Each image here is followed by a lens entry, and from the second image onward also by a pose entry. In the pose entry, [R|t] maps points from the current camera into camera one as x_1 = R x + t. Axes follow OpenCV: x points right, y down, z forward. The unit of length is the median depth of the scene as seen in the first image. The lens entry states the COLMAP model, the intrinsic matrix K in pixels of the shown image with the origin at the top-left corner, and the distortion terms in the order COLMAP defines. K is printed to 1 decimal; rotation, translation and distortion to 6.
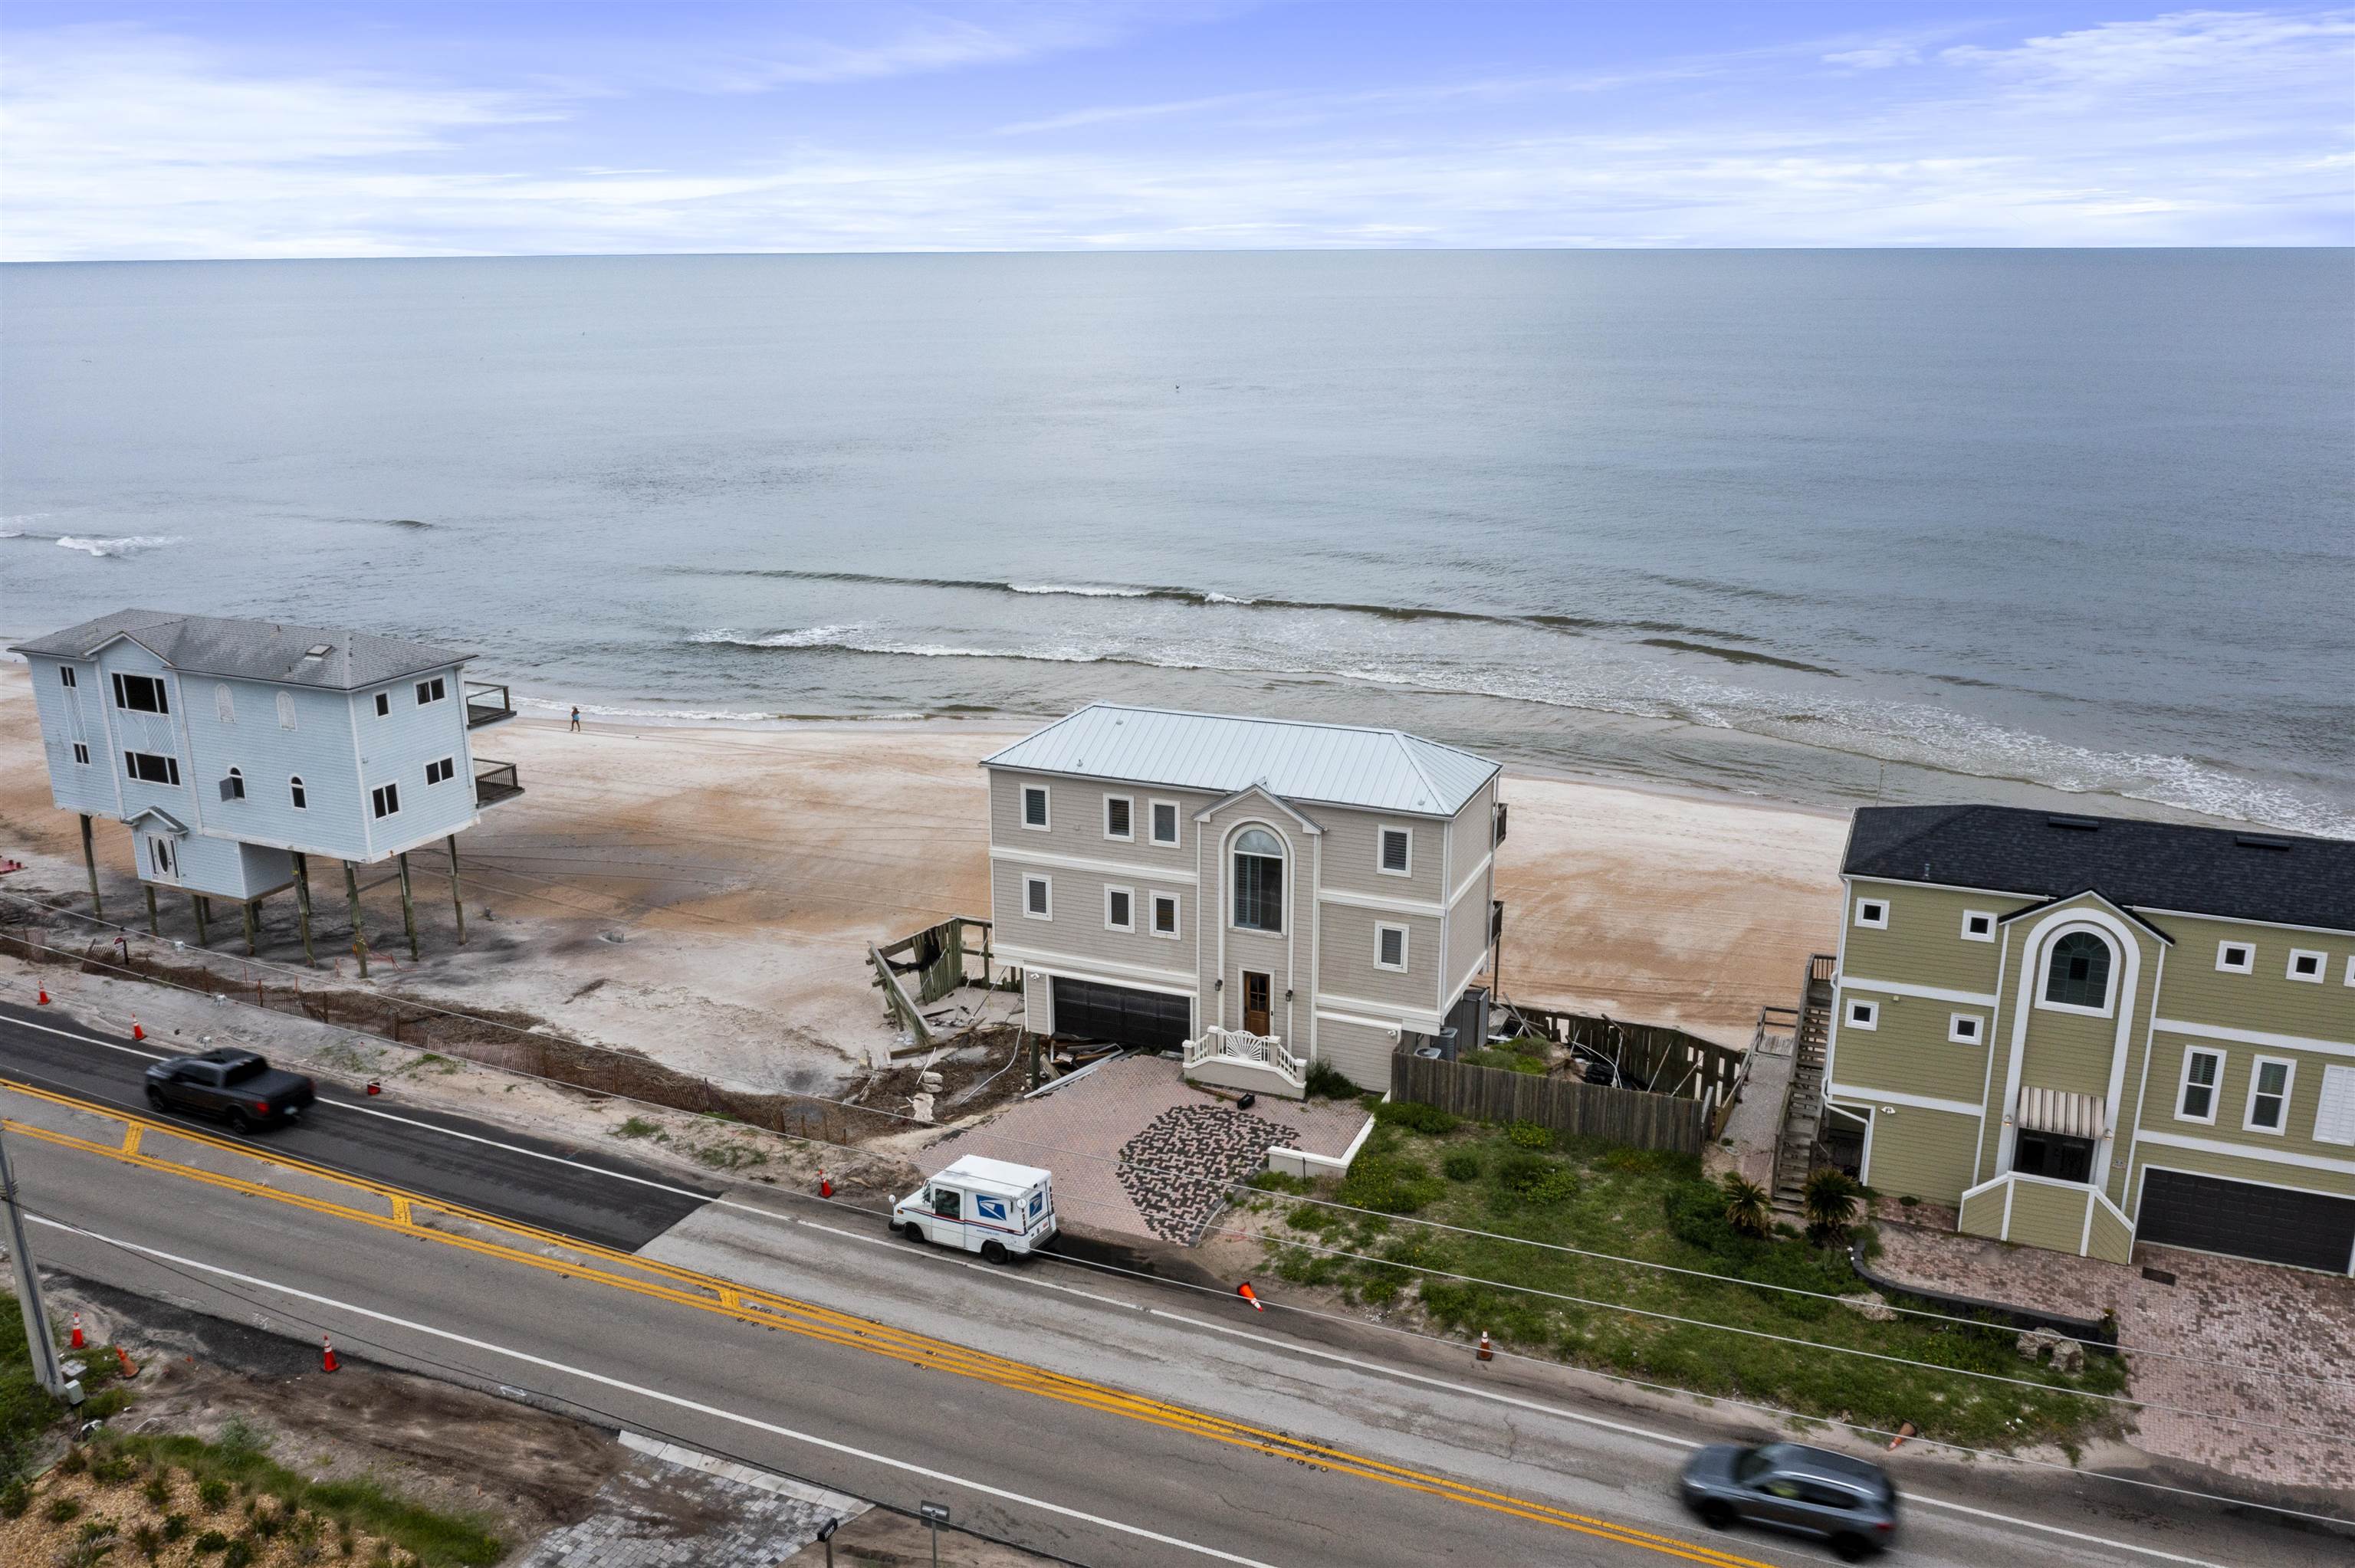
lens RADIAL K [[1860.2, 0, 1177.5], [0, 1860.2, 784.0], [0, 0, 1]] dist [-0.018255, -0.001957]
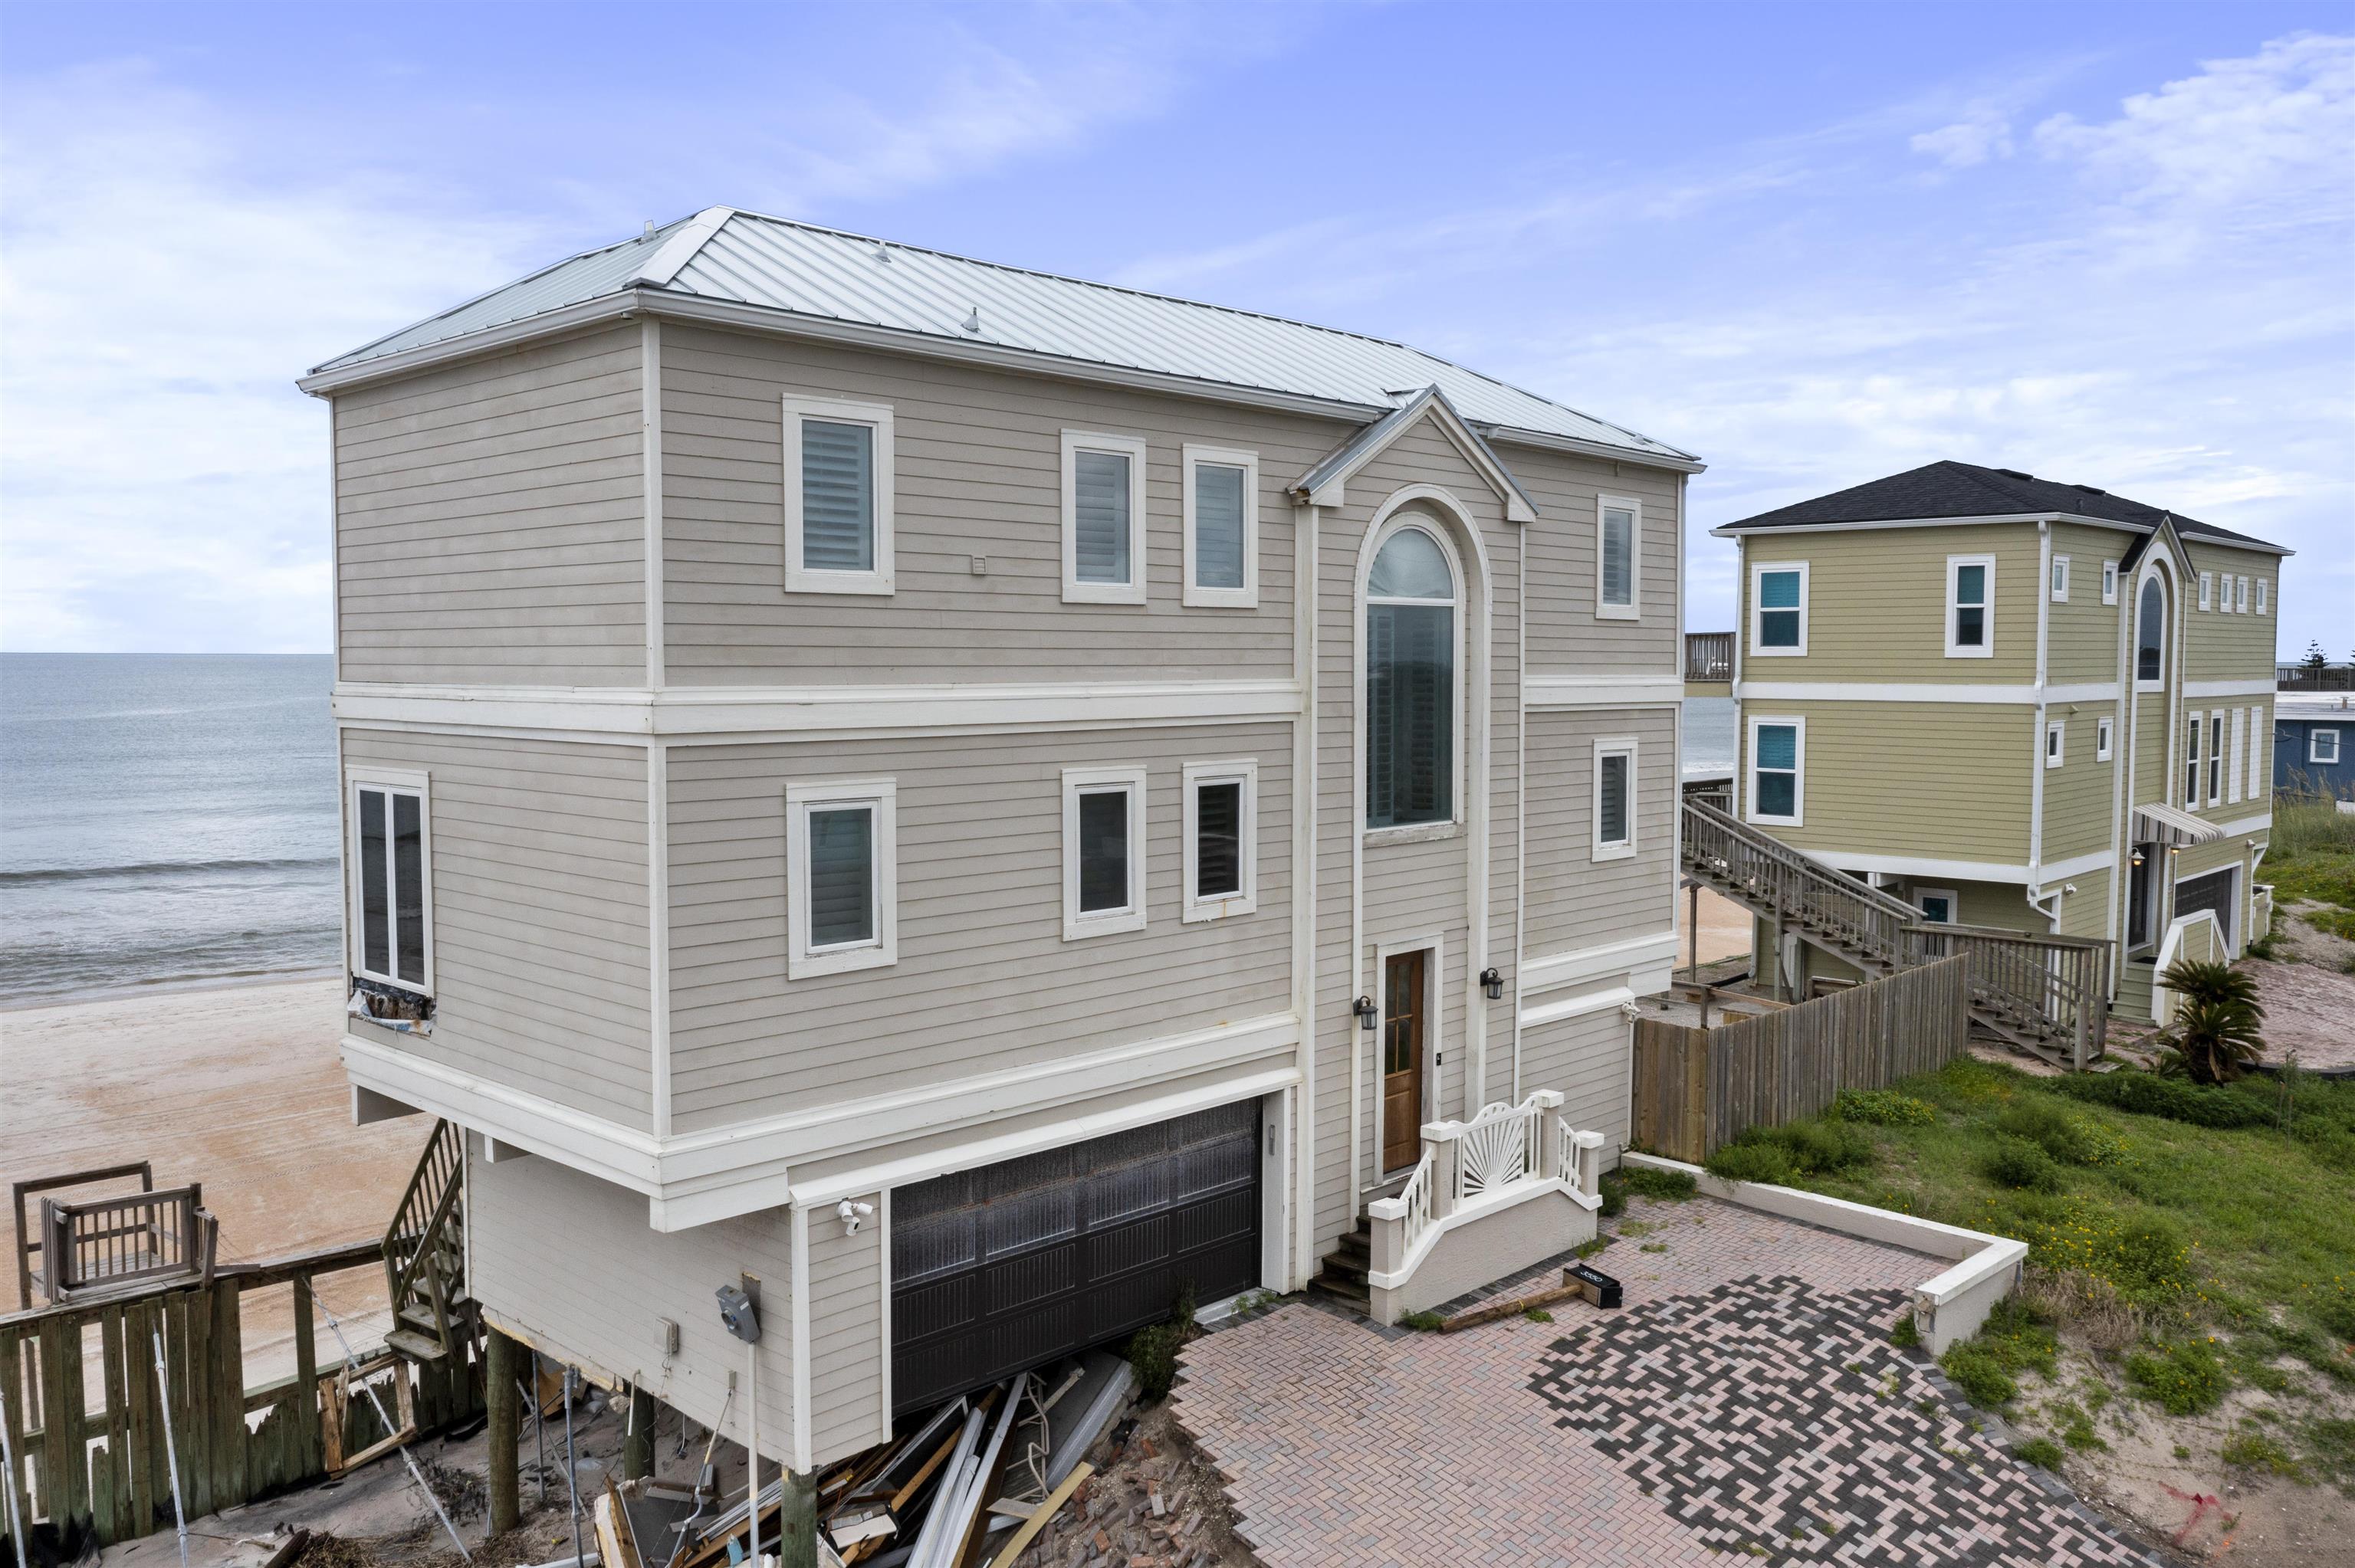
lens RADIAL K [[1879.1, 0, 1189.1], [0, 1879.1, 778.0], [0, 0, 1]] dist [-0.020596, -0.000717]
pose [[0.347830, -0.055572, 0.935909, -0.305019], [0.252794, 0.966830, -0.036543, 0.071876], [-0.902834, 0.249303, 0.350341, 0.904980]]
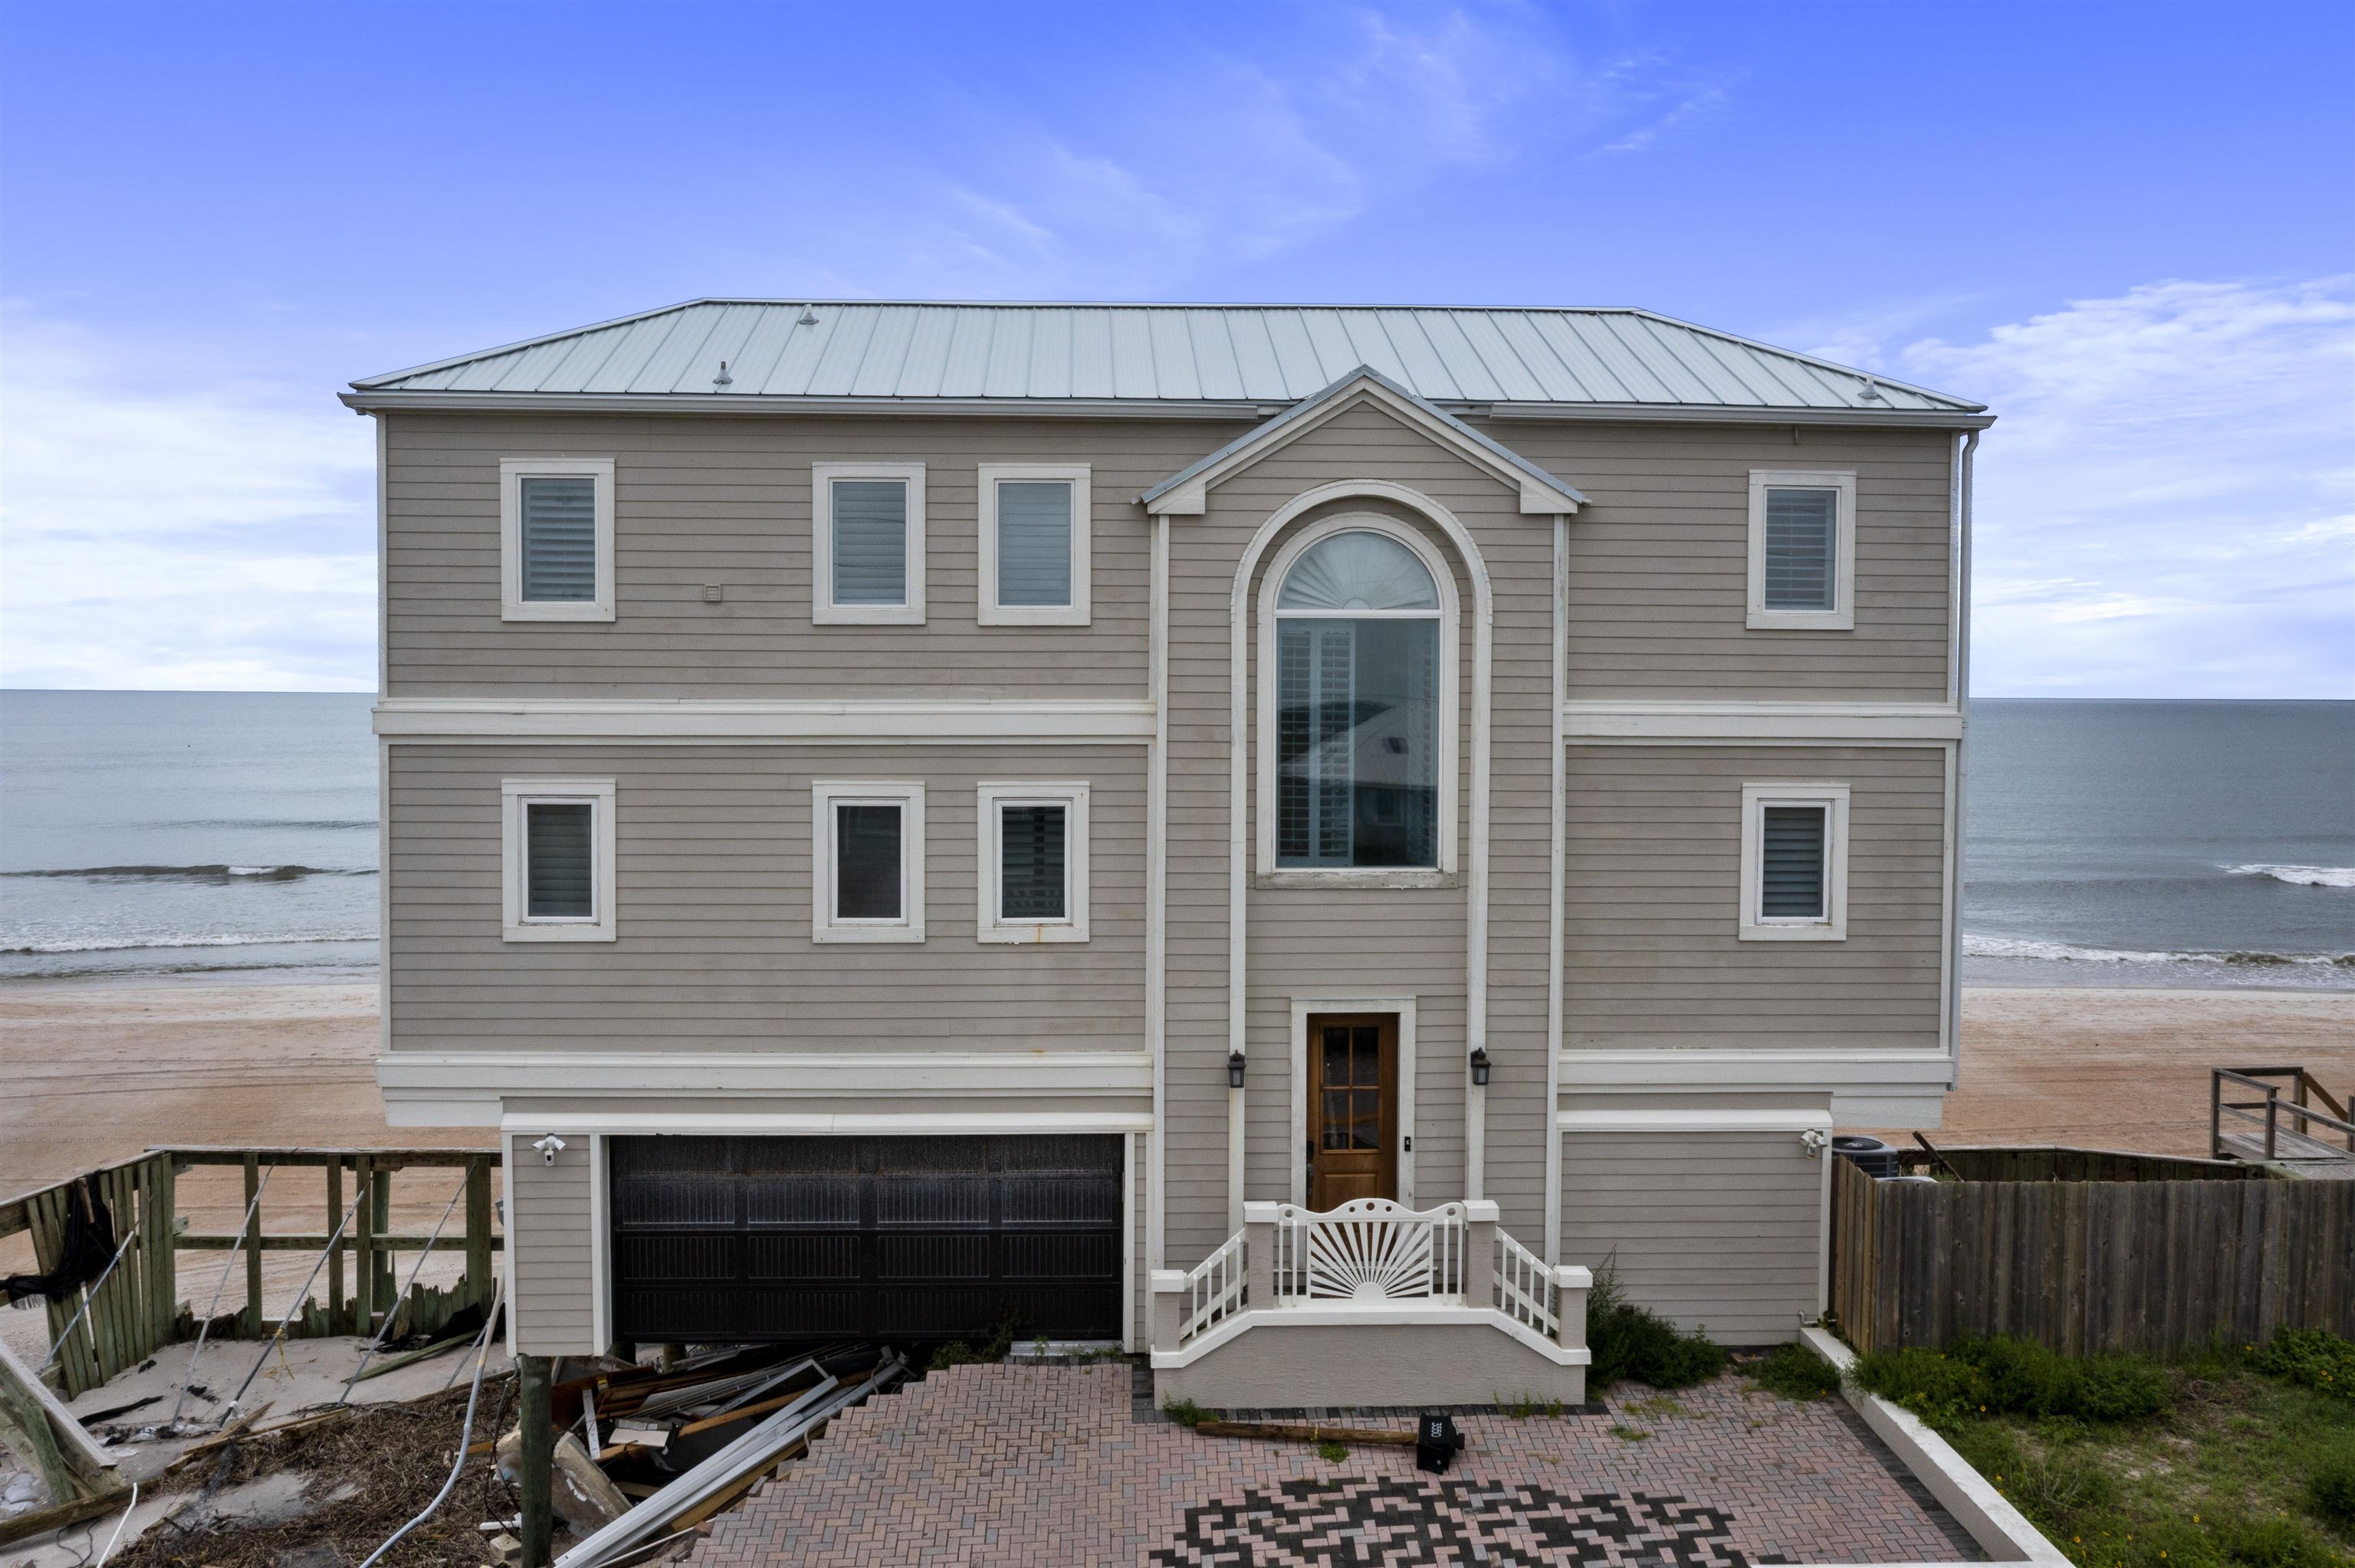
lens RADIAL K [[1879.1, 0, 1189.1], [0, 1879.1, 778.0], [0, 0, 1]] dist [-0.020596, -0.000717]
pose [[0.904880, -0.010016, 0.425549, -0.115696], [0.108821, 0.971946, -0.208517, 0.125682], [-0.411522, 0.234991, 0.880584, 0.726463]]
